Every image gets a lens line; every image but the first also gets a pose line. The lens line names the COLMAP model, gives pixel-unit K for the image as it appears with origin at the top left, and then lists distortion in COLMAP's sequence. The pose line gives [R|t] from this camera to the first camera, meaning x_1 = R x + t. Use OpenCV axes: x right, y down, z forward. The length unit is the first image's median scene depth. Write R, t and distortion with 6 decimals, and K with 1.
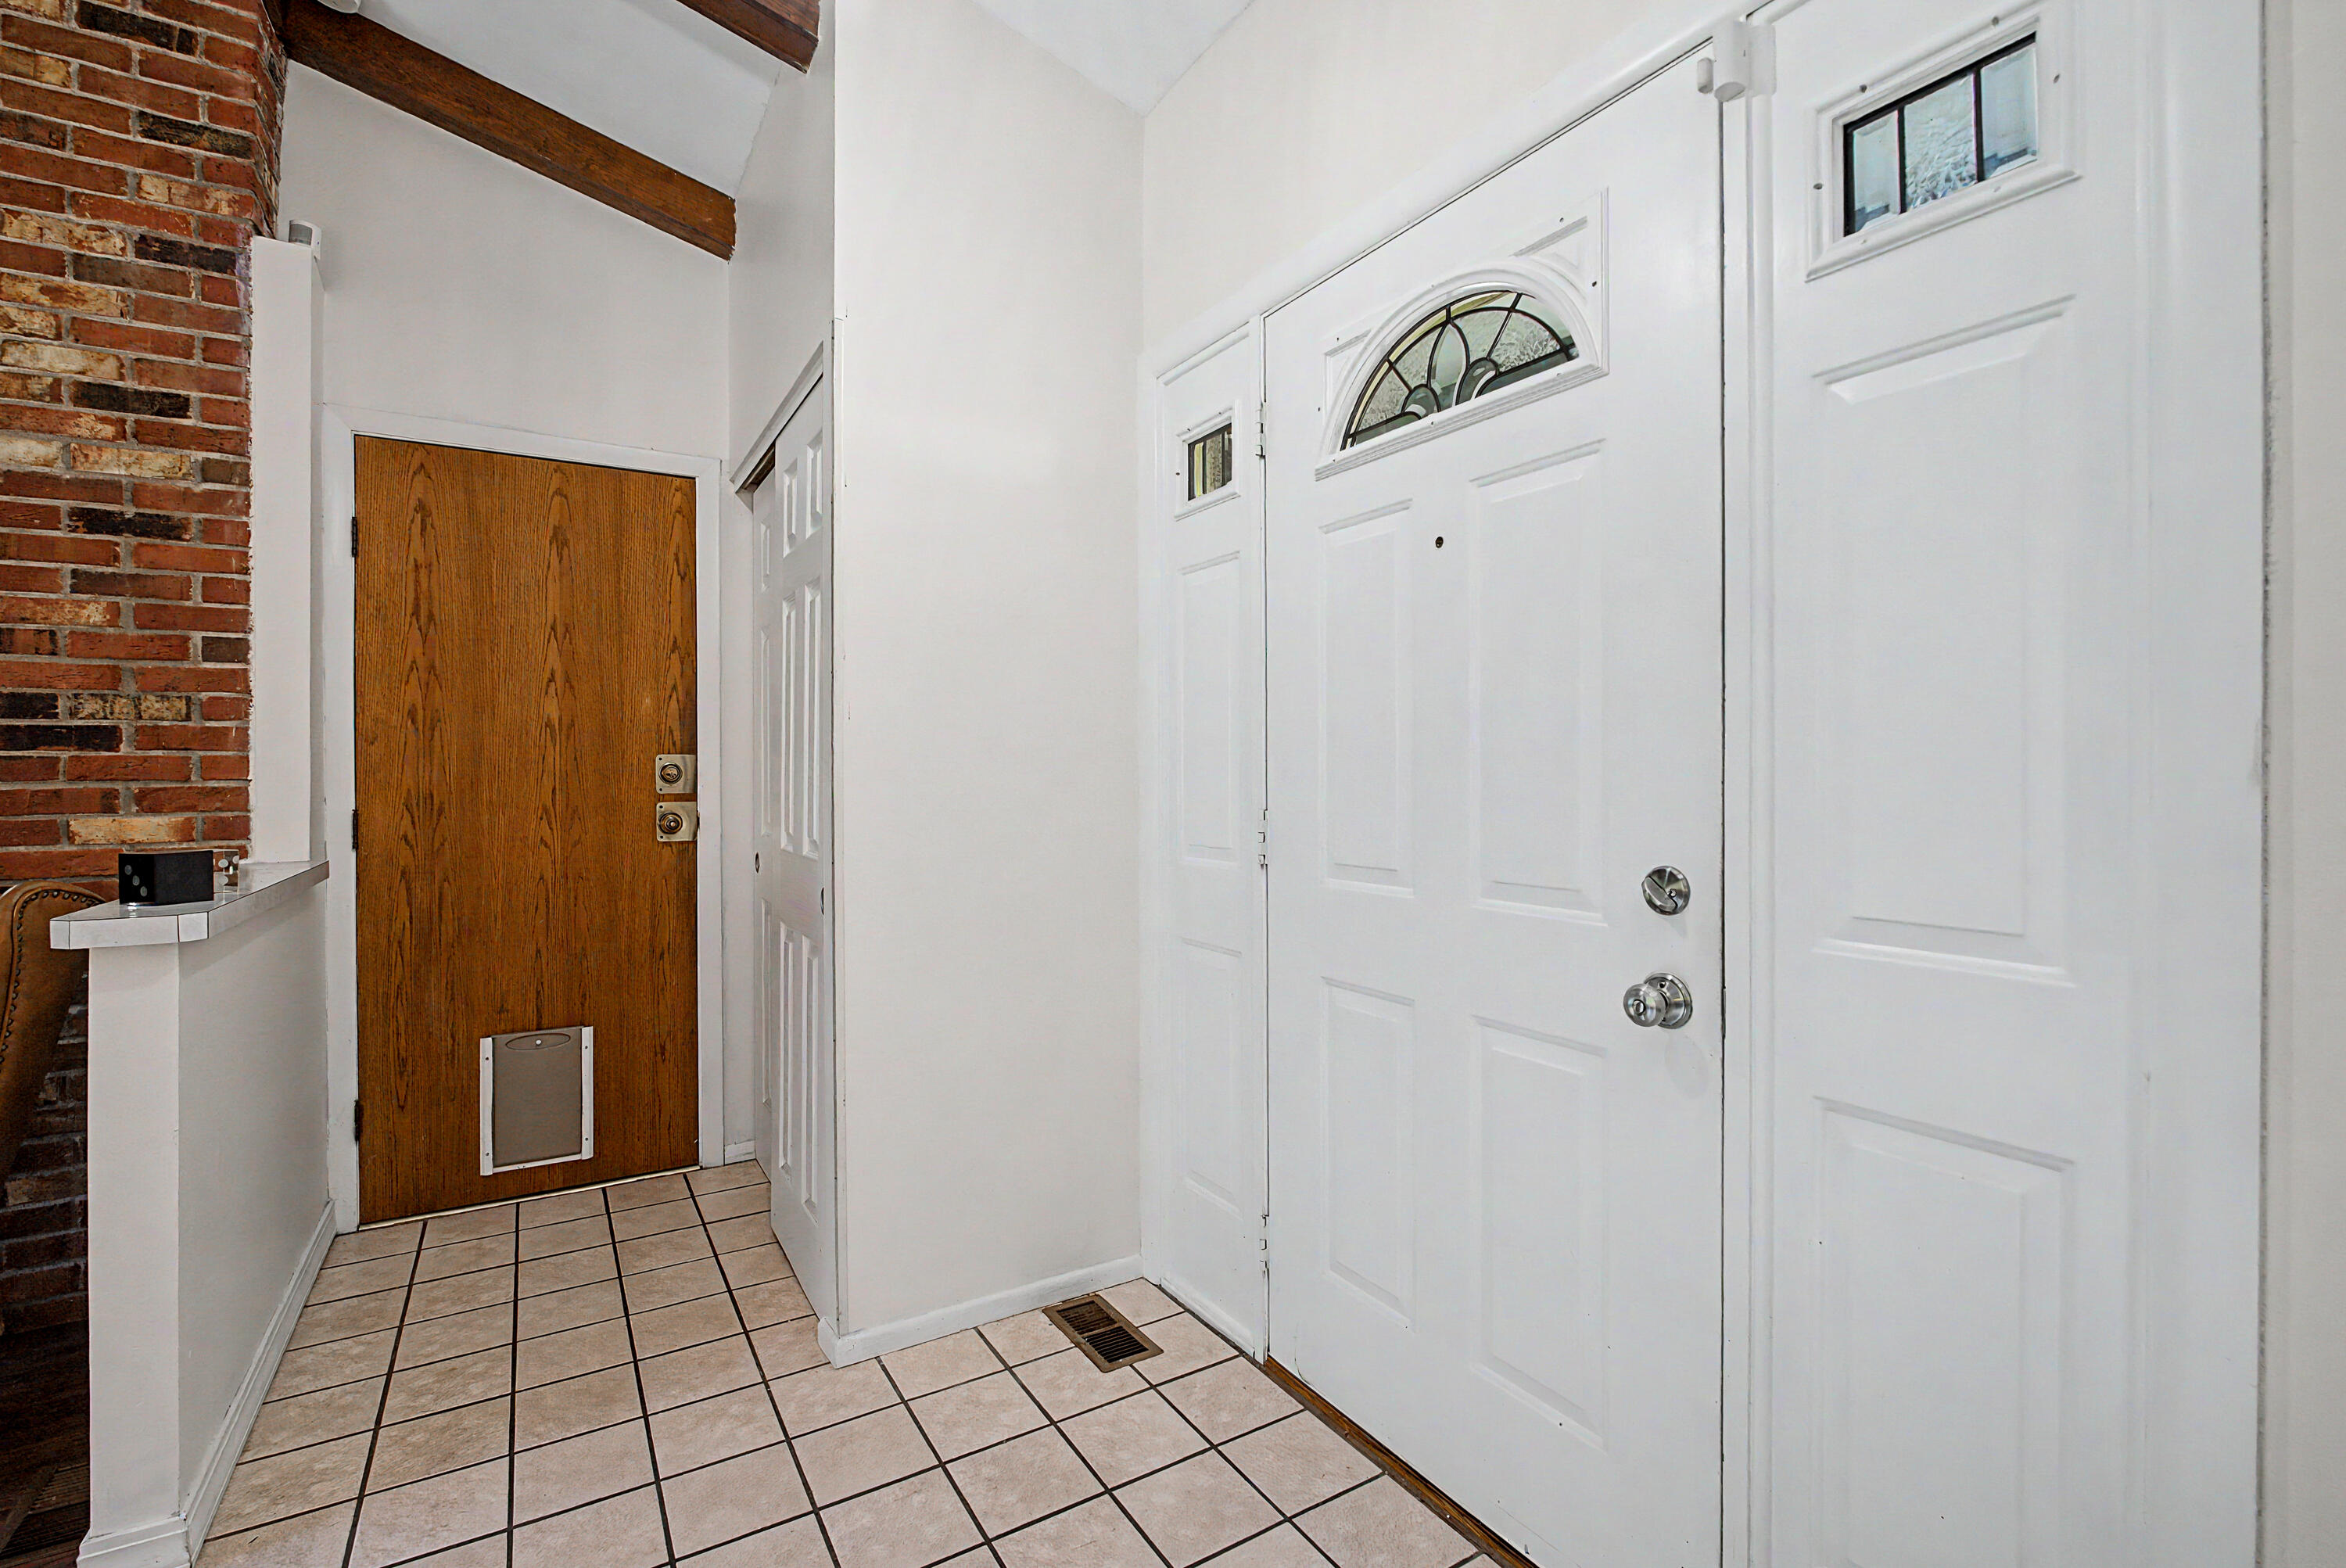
lens RADIAL K [[1052.7, 0, 1170.6], [0, 1052.7, 772.1], [0, 0, 1]] dist [-0.014770, 0.002246]
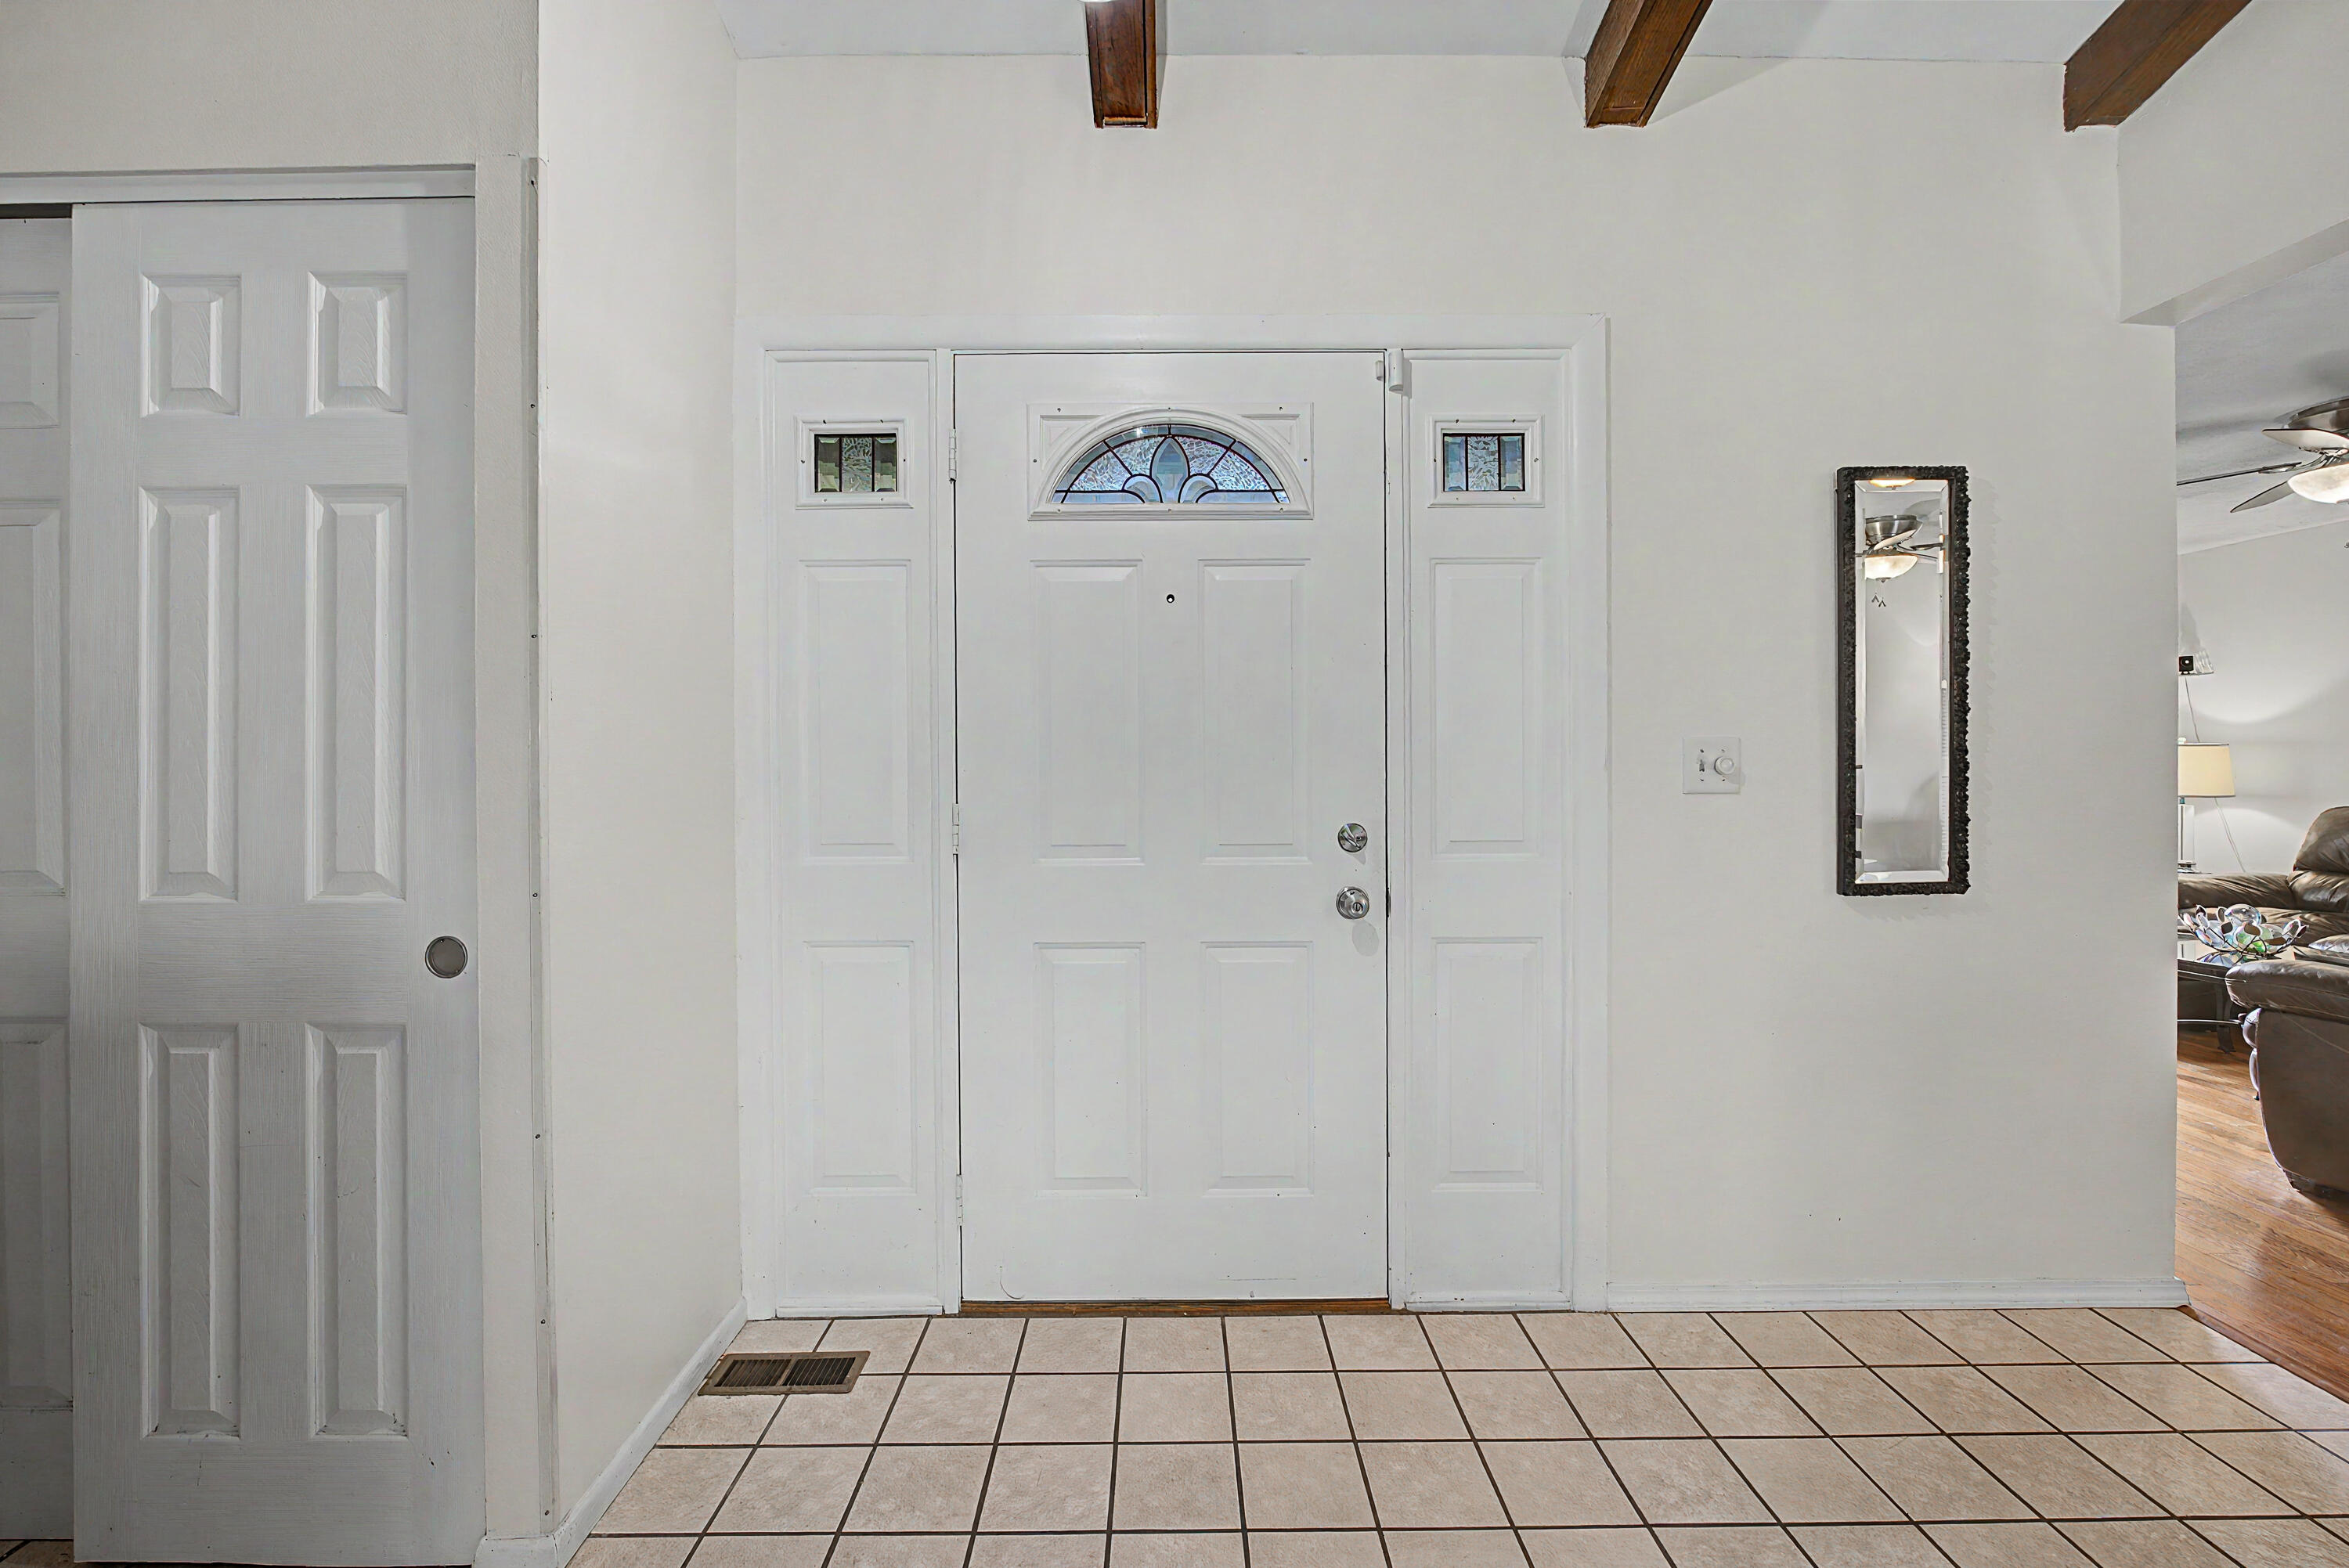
lens RADIAL K [[1053.9, 0, 1171.4], [0, 1053.9, 771.1], [0, 0, 1]] dist [-0.014770, 0.002246]
pose [[0.514294, -0.006038, 0.857592, -0.794687], [0.006950, 0.999972, 0.002873, -0.000500], [-0.857586, 0.004483, 0.514322, 0.266106]]
